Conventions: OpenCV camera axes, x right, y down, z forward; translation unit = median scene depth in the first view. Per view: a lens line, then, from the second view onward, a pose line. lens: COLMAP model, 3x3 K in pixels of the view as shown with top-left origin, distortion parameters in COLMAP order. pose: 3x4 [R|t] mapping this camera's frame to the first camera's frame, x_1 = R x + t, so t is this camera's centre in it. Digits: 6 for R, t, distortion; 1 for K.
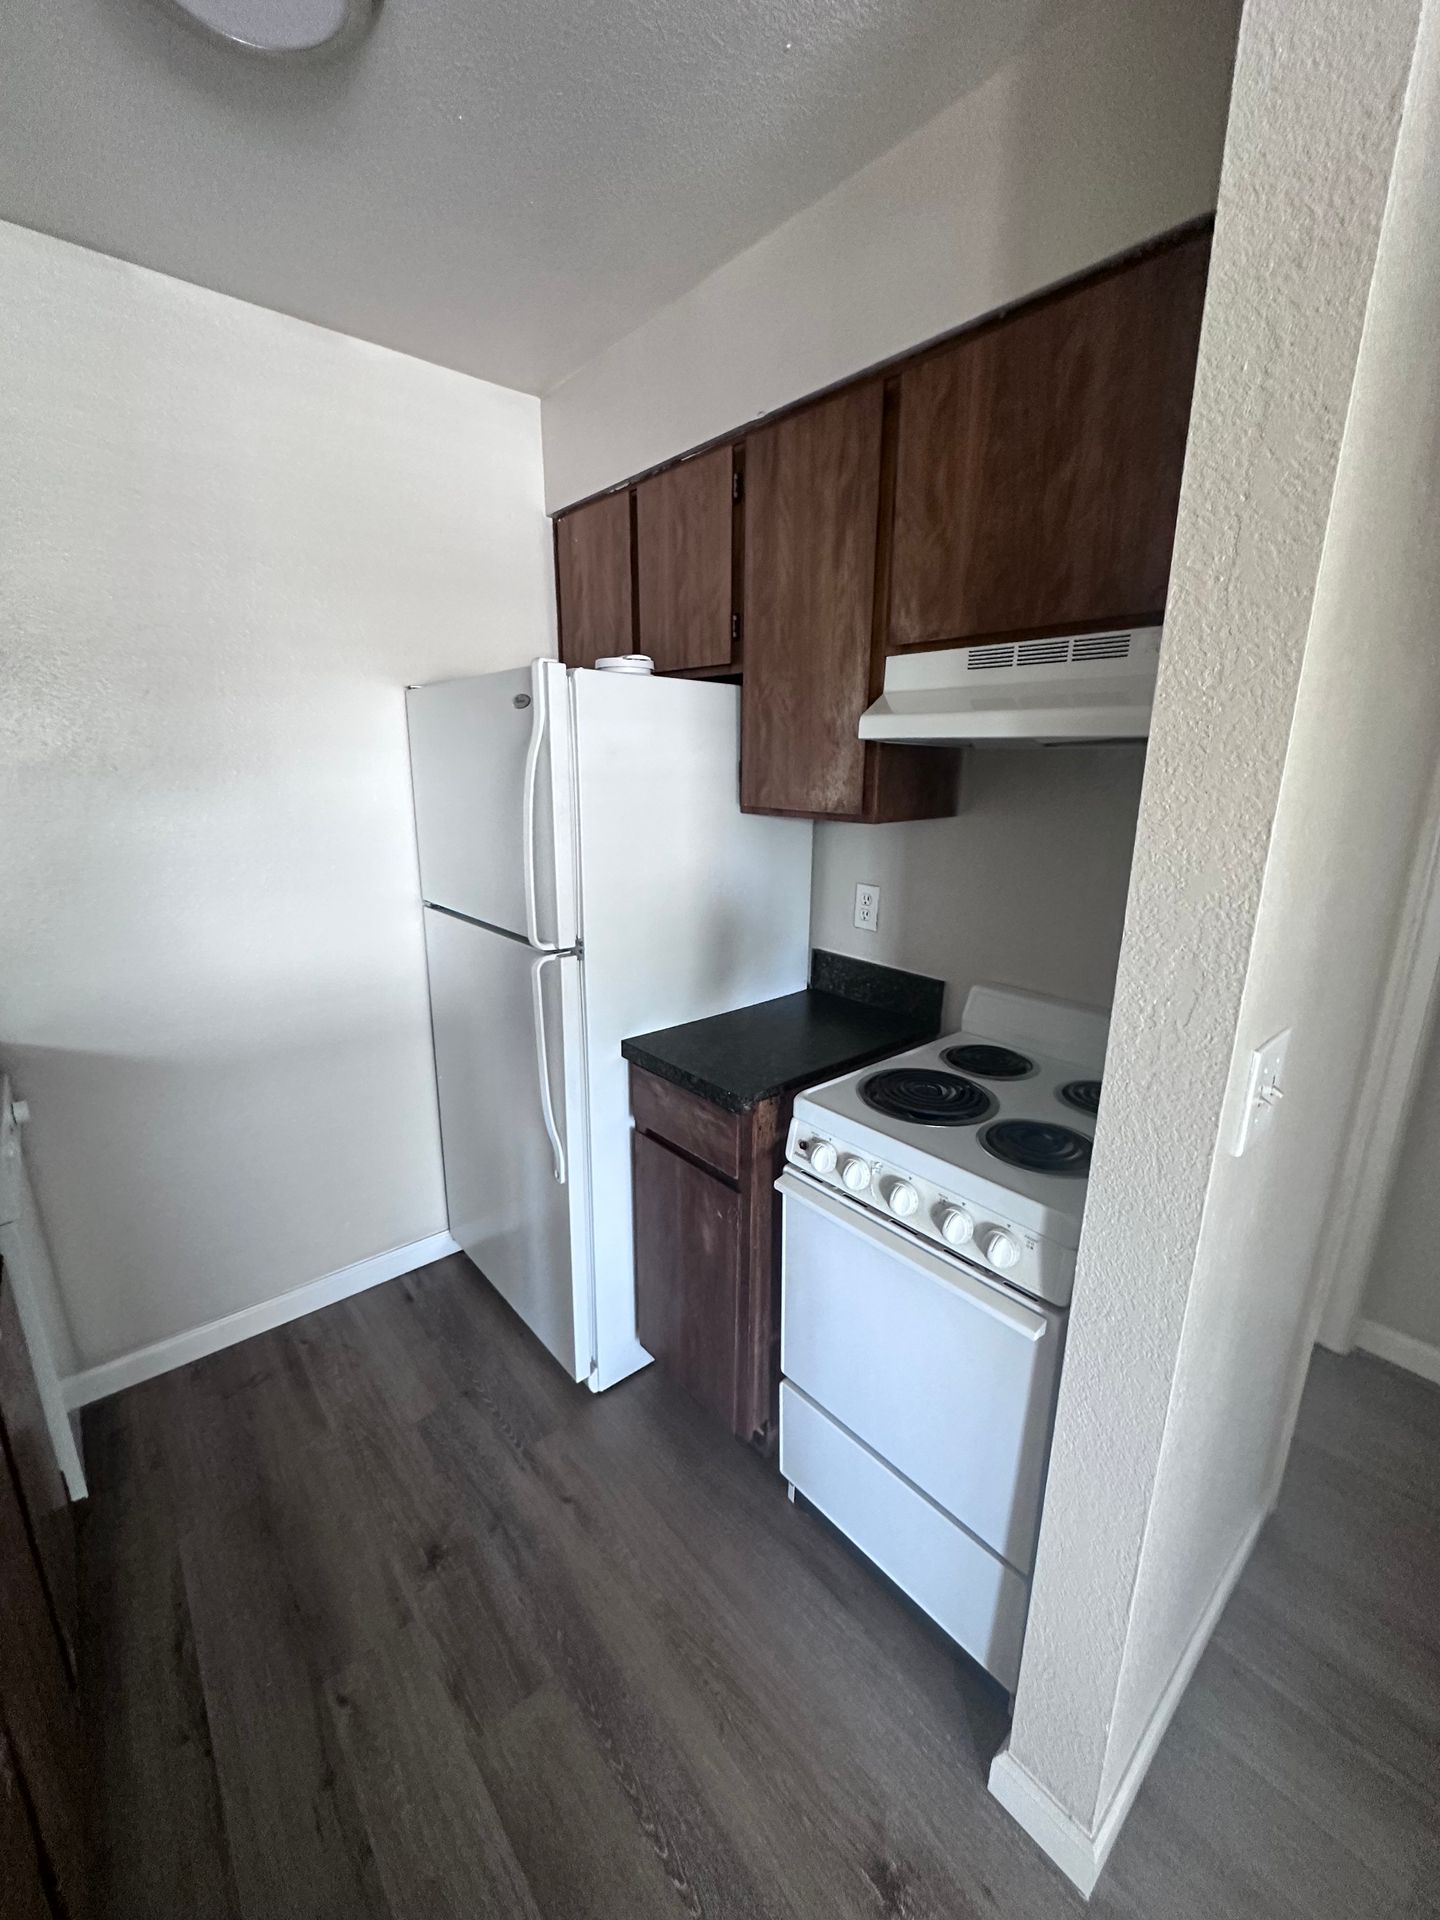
lens RADIAL K [[759.4, 0, 719.6], [0, 759.4, 962.1], [0, 0, 1]] dist [-0.003588, 0.000358]
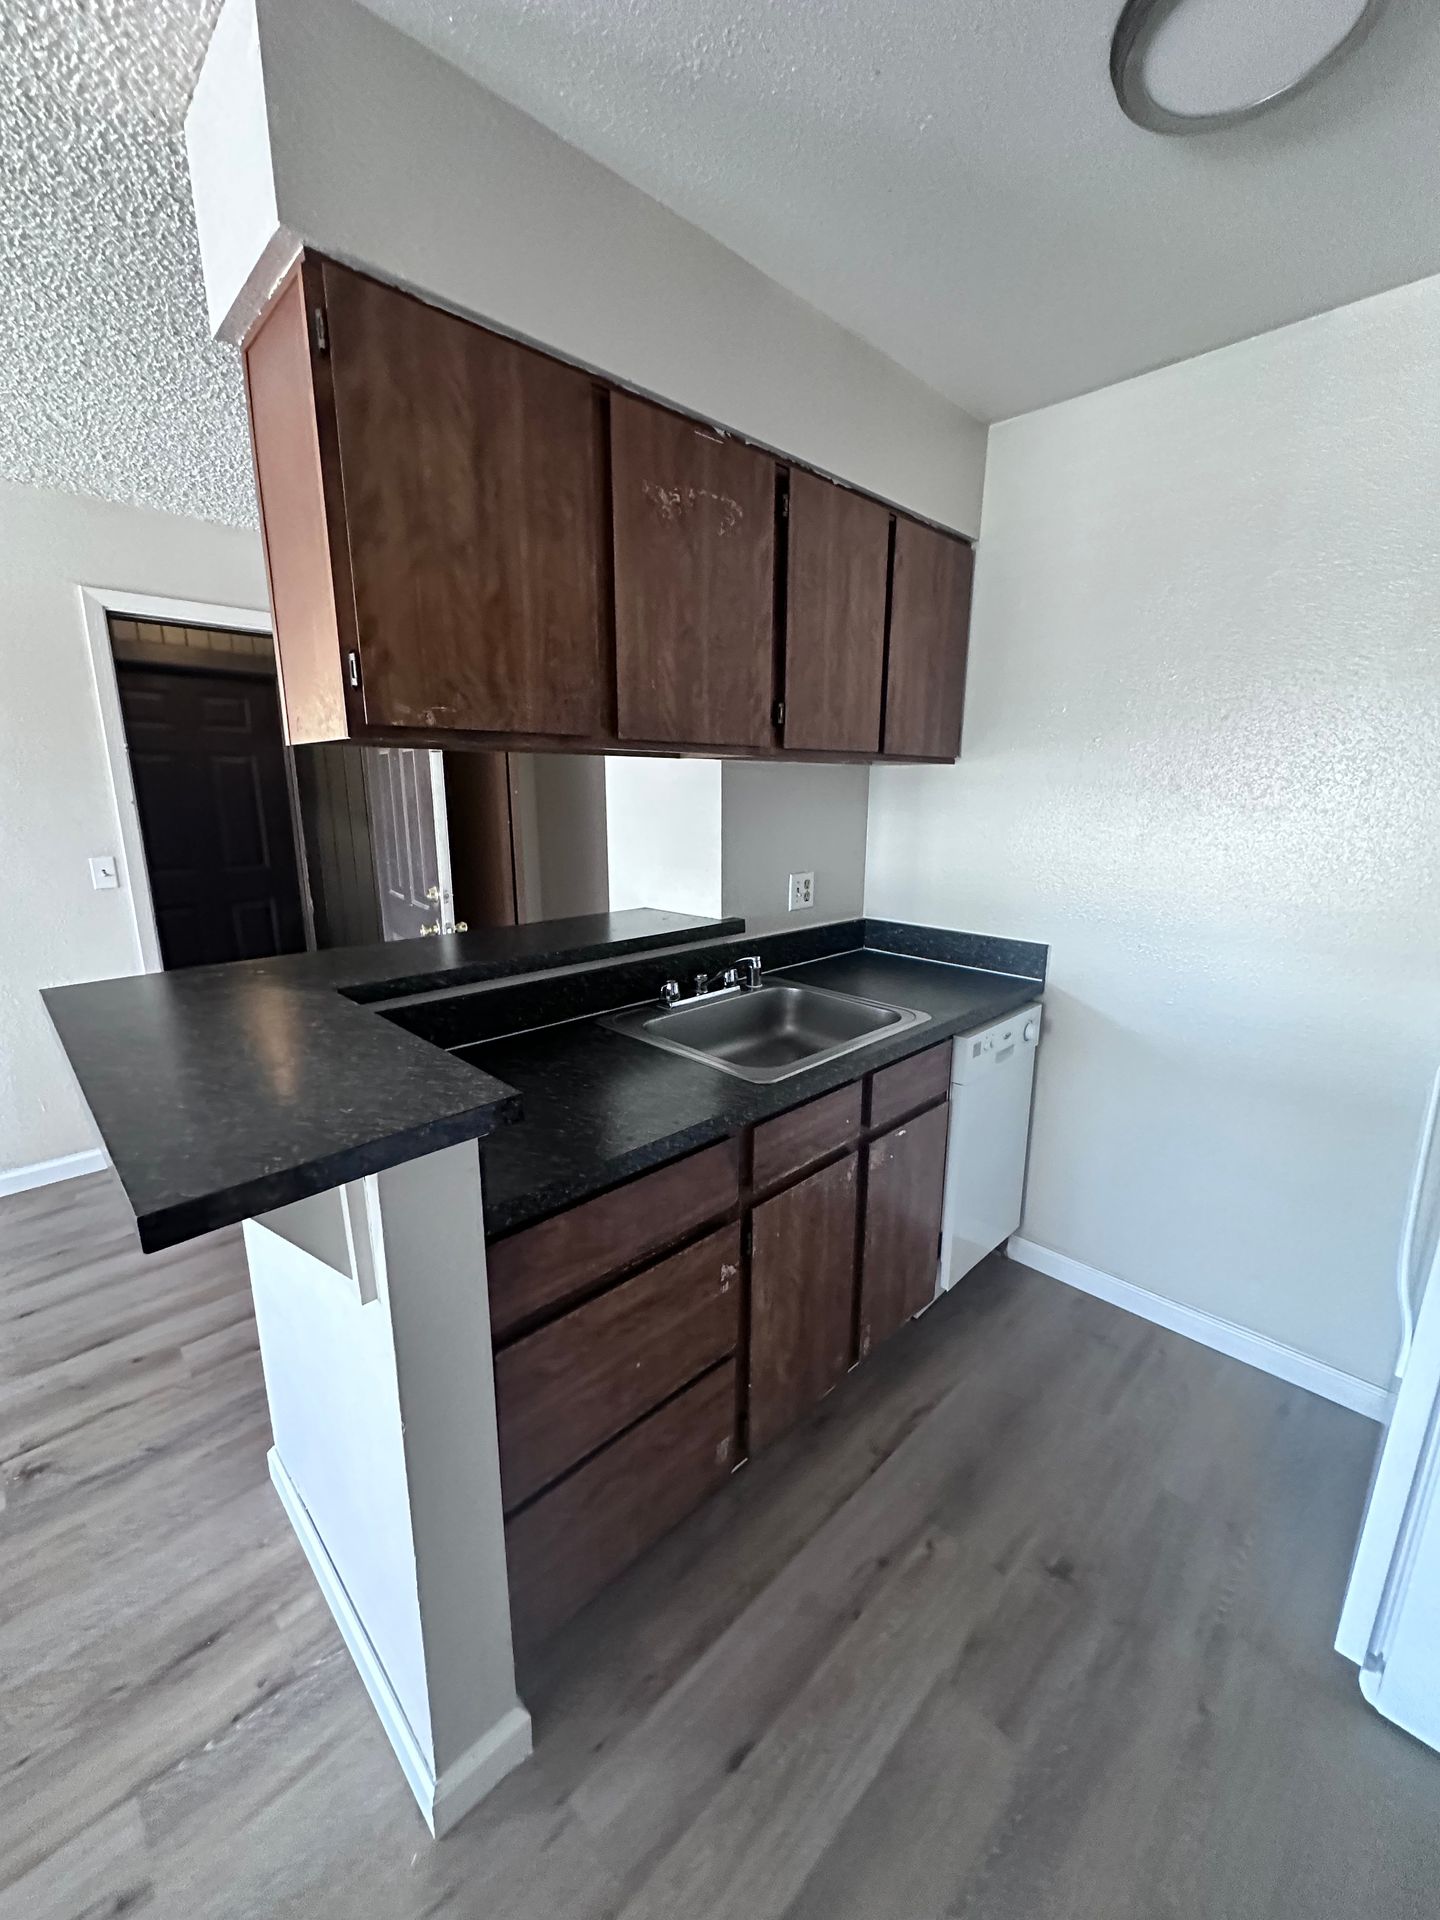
lens RADIAL K [[759.4, 0, 714.5], [0, 759.4, 962.1], [0, 0, 1]] dist [-0.003588, 0.000358]
pose [[0.052095, 0.212340, -0.975806, 0.406325], [-0.242007, 0.950691, 0.193956, -0.061842], [0.968875, 0.226047, 0.100914, 0.278828]]
